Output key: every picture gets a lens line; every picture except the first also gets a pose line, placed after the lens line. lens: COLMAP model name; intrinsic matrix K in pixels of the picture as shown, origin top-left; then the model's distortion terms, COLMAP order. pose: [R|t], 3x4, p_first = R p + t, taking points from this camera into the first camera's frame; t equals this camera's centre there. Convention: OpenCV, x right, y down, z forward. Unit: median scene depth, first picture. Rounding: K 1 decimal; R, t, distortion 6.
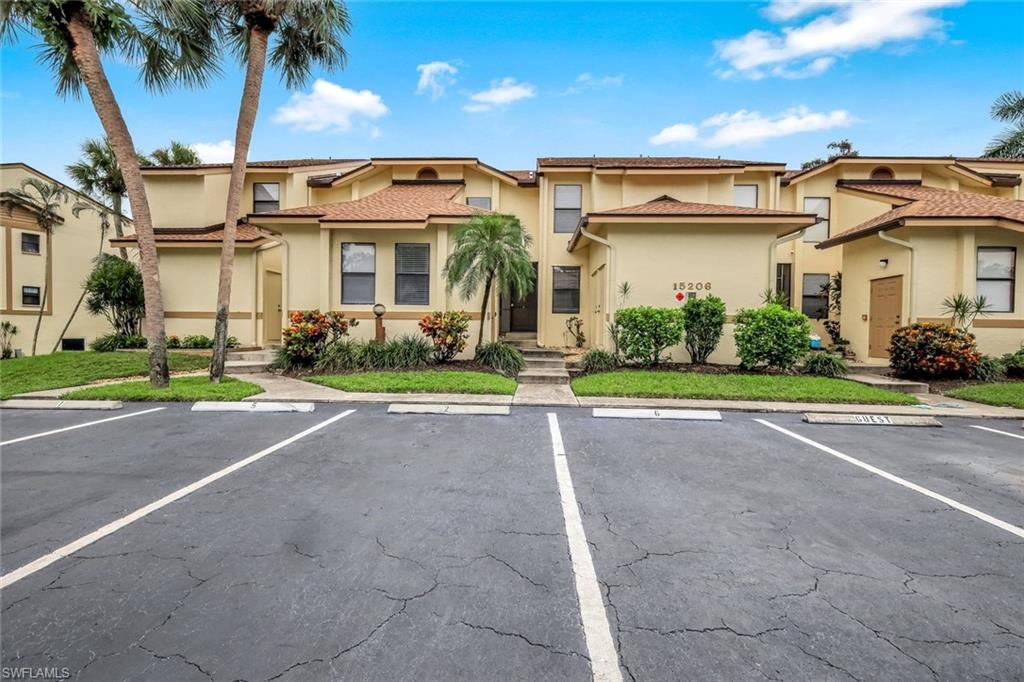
lens RADIAL K [[453.3, 0, 512.5], [0, 453.3, 329.2], [0, 0, 1]] dist [-0.002478, -0.000034]
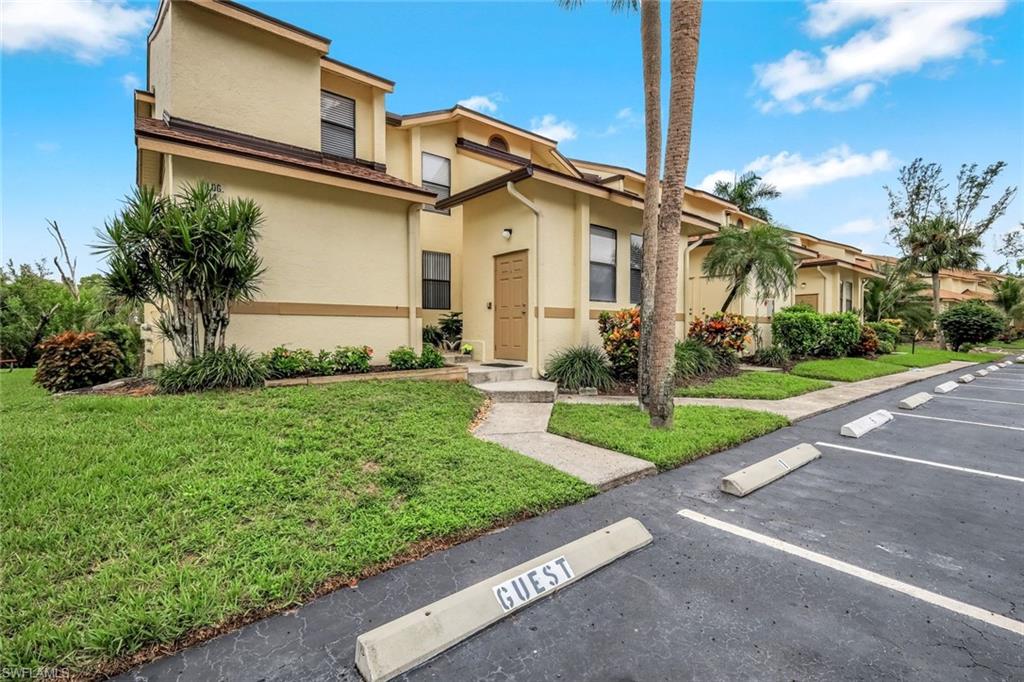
lens RADIAL K [[453.3, 0, 512.5], [0, 453.3, 329.2], [0, 0, 1]] dist [-0.002478, -0.000034]
pose [[0.744021, -0.028481, 0.667549, 0.302680], [0.016539, 0.999570, 0.024213, -0.003972], [-0.667952, -0.006975, 0.744172, 0.411600]]
